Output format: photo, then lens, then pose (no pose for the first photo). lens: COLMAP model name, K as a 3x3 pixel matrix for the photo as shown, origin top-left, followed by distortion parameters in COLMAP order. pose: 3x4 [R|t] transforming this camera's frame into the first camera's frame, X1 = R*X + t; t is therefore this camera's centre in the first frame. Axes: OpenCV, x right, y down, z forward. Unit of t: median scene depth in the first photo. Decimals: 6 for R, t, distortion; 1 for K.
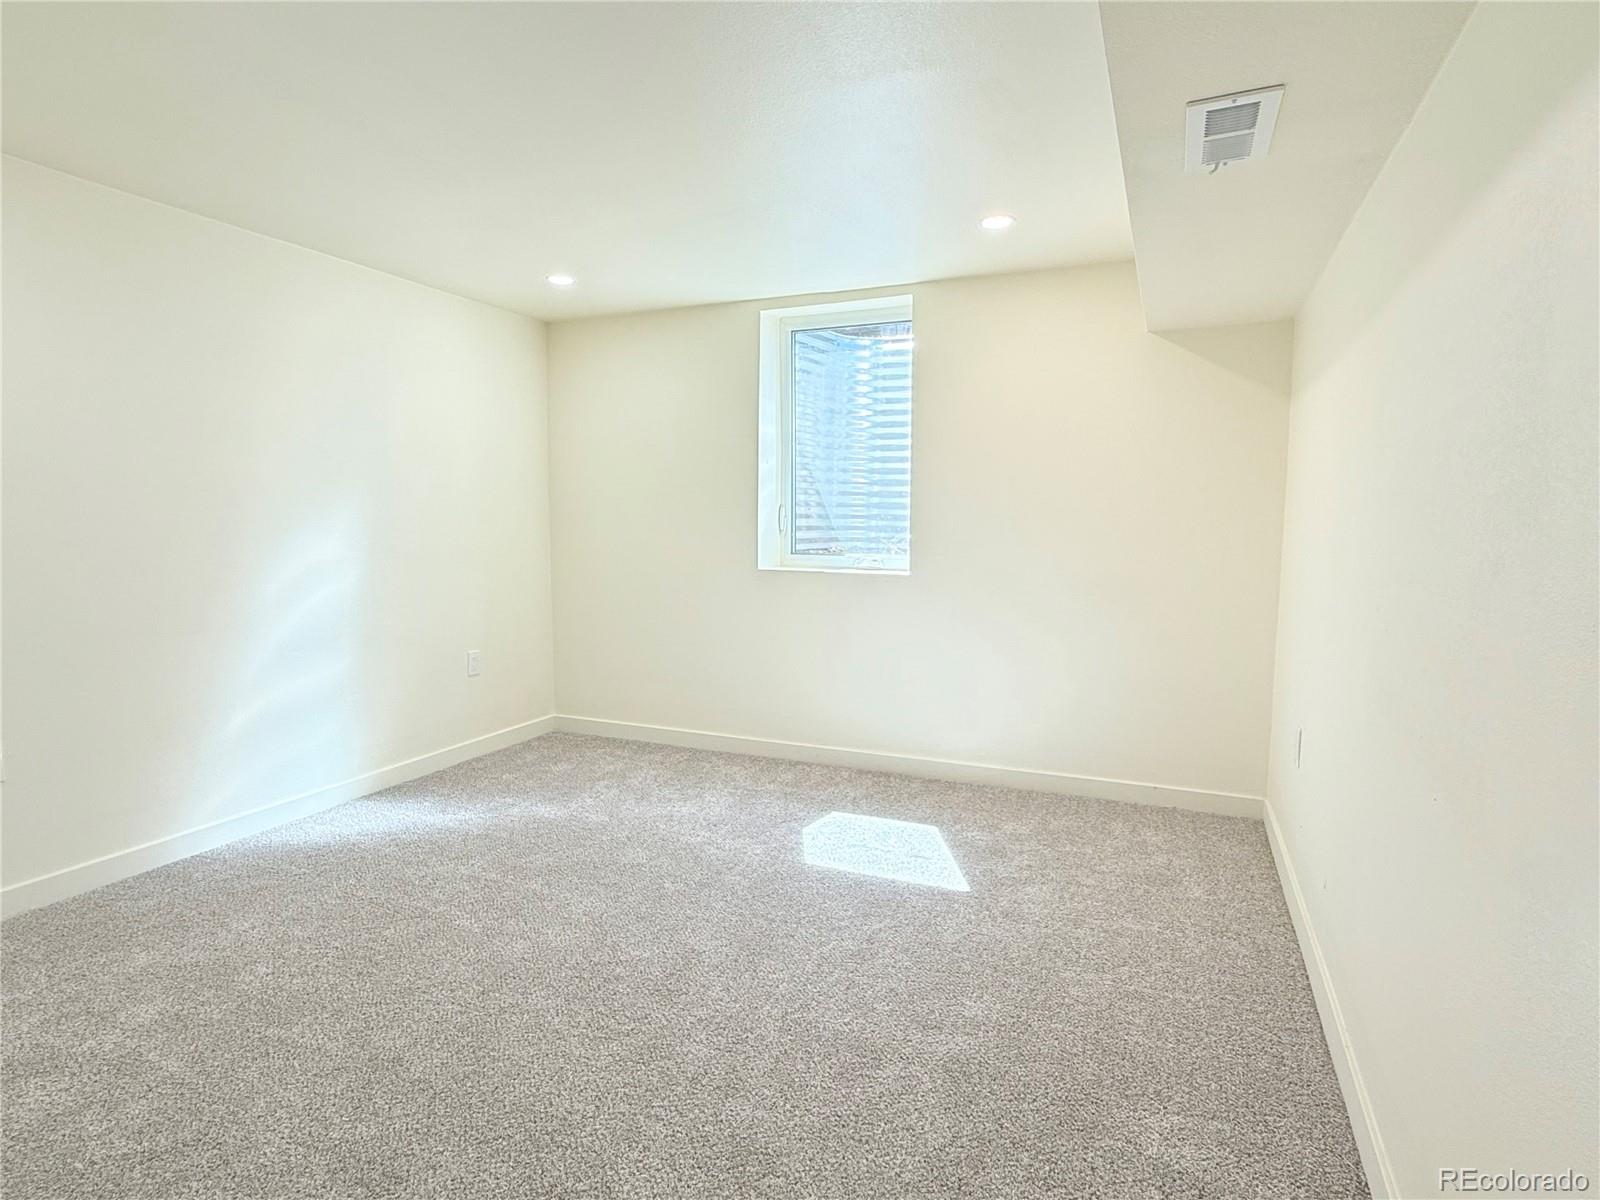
lens RADIAL K [[850.1, 0, 789.3], [0, 850.1, 599.2], [0, 0, 1]] dist [0.000851, -0.001092]
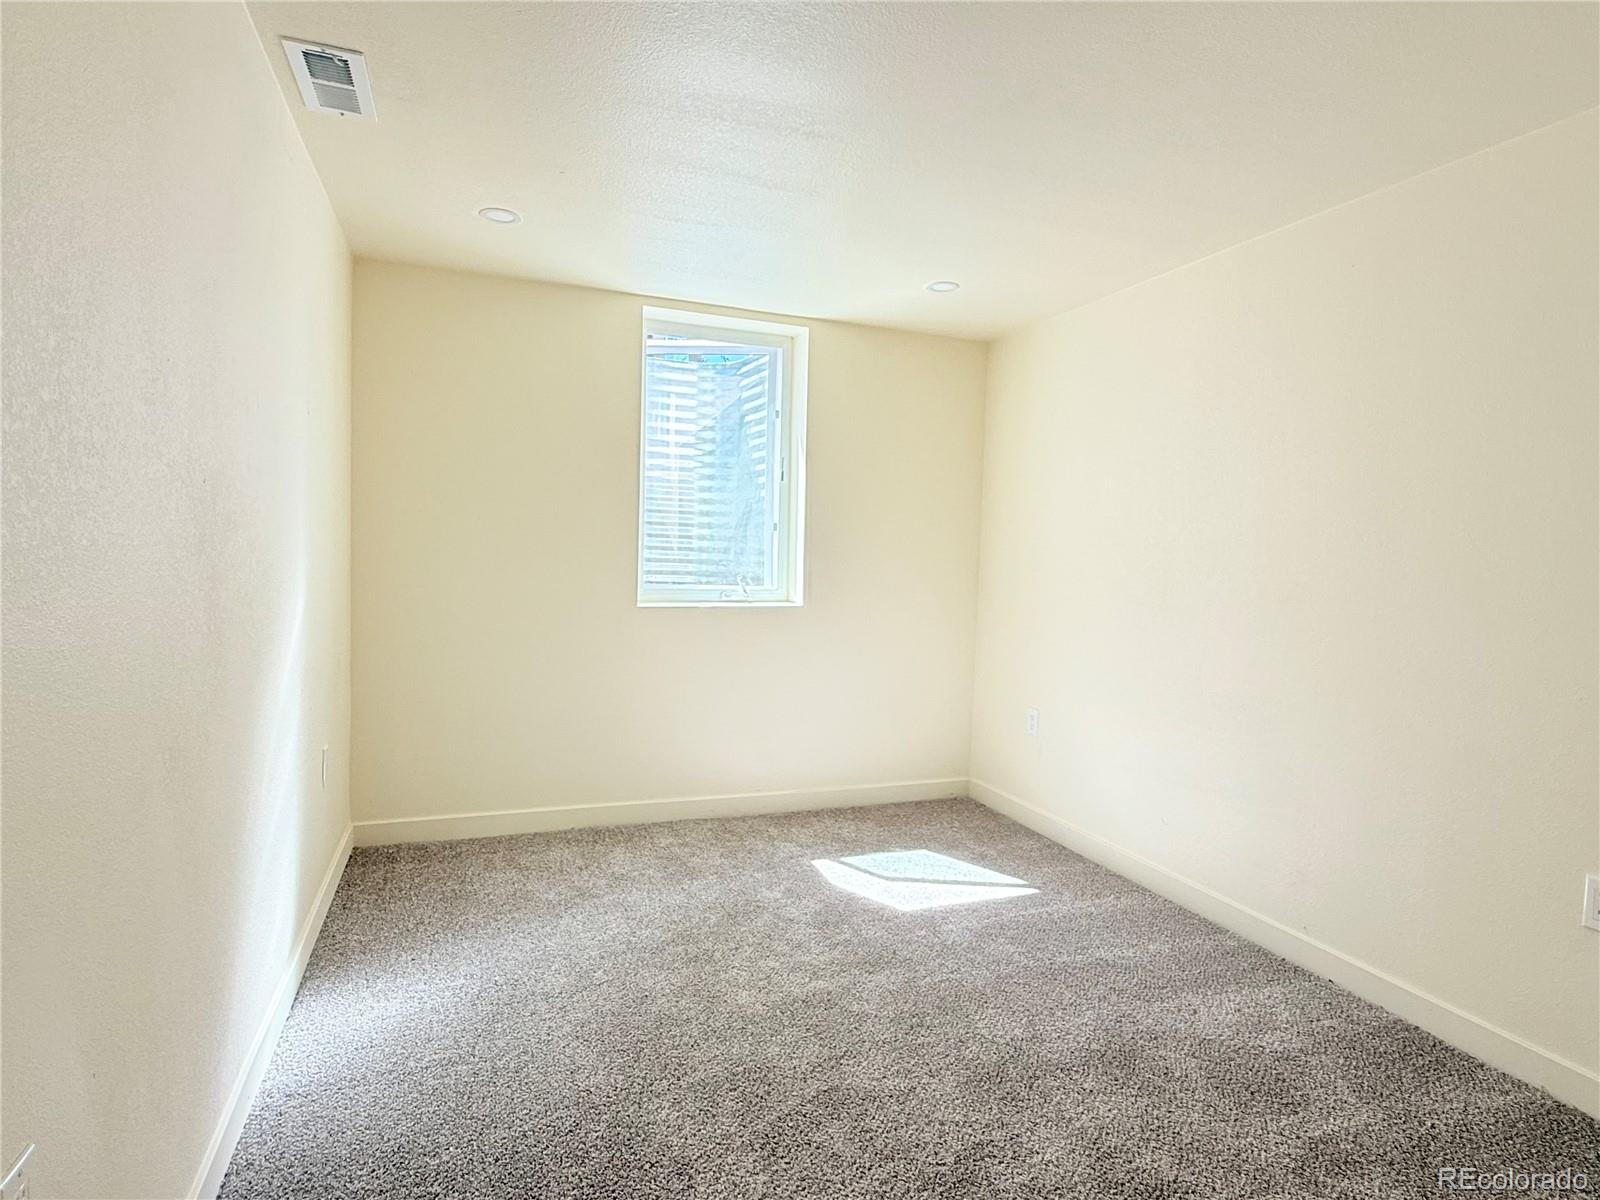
lens RADIAL K [[850.1, 0, 789.3], [0, 850.1, 599.2], [0, 0, 1]] dist [0.000851, -0.001092]
pose [[0.703292, -0.013677, 0.710770, -0.577109], [0.028609, 0.999549, -0.009074, -0.030389], [-0.710325, 0.026716, 0.703366, 0.315156]]
